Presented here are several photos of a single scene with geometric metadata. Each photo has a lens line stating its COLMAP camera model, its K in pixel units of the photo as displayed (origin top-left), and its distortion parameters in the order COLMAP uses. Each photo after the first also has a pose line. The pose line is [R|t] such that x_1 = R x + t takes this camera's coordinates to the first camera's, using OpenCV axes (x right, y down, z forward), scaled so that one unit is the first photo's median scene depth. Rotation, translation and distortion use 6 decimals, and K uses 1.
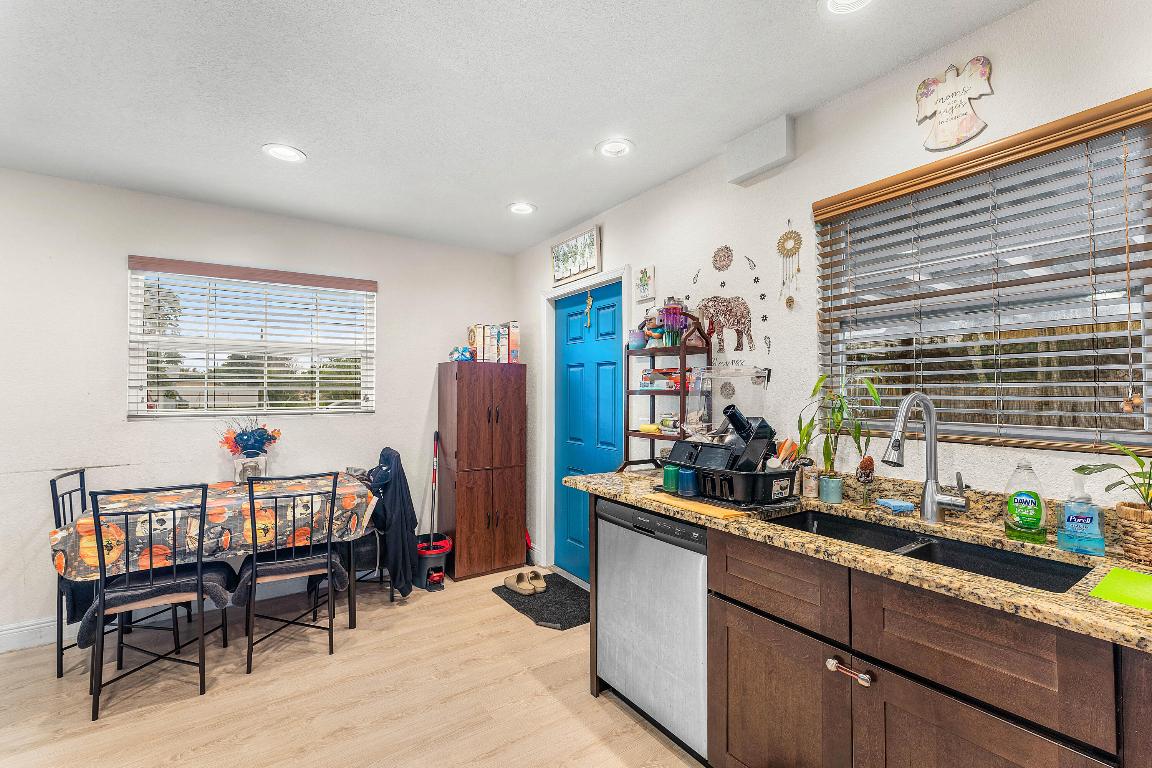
lens RADIAL K [[498.6, 0, 578.8], [0, 498.6, 386.8], [0, 0, 1]] dist [0.004936, -0.000370]
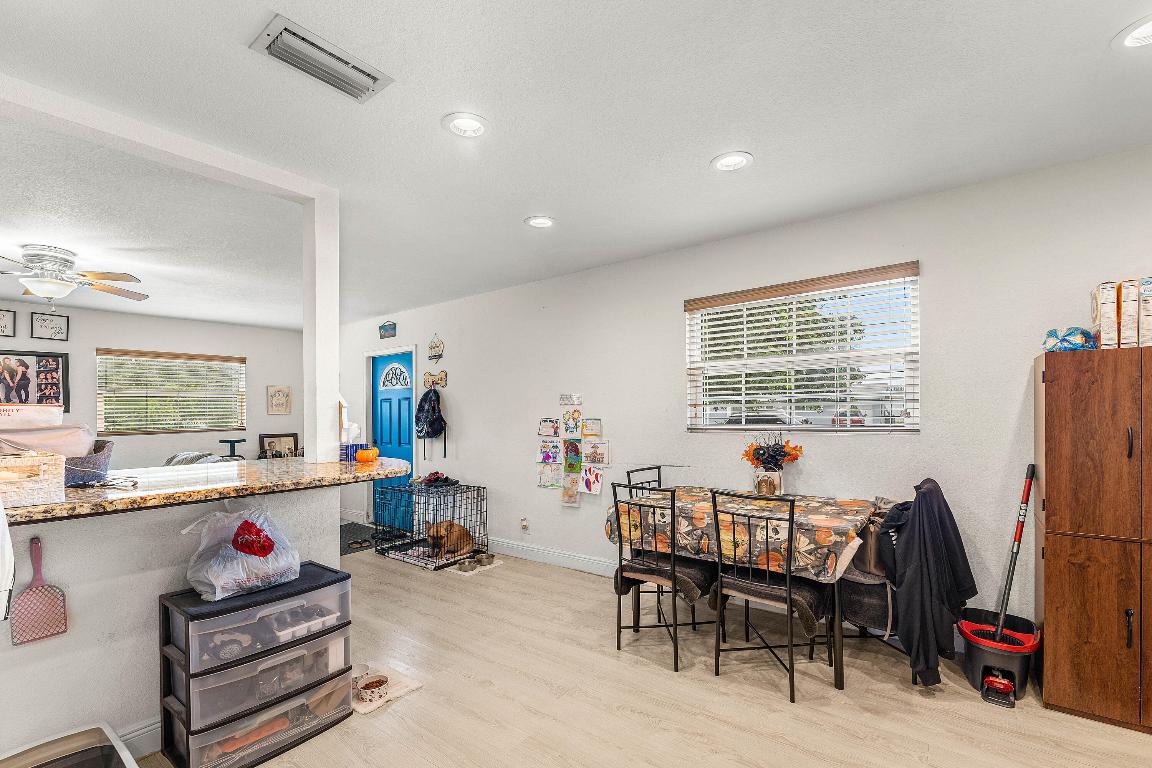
lens RADIAL K [[498.6, 0, 591.1], [0, 498.6, 416.8], [0, 0, 1]] dist [0.004936, -0.000370]
pose [[0.322184, 0.006383, -0.946656, 0.207510], [0.026259, 0.999532, 0.015676, 0.003549], [0.946313, -0.029909, 0.321866, 0.353772]]
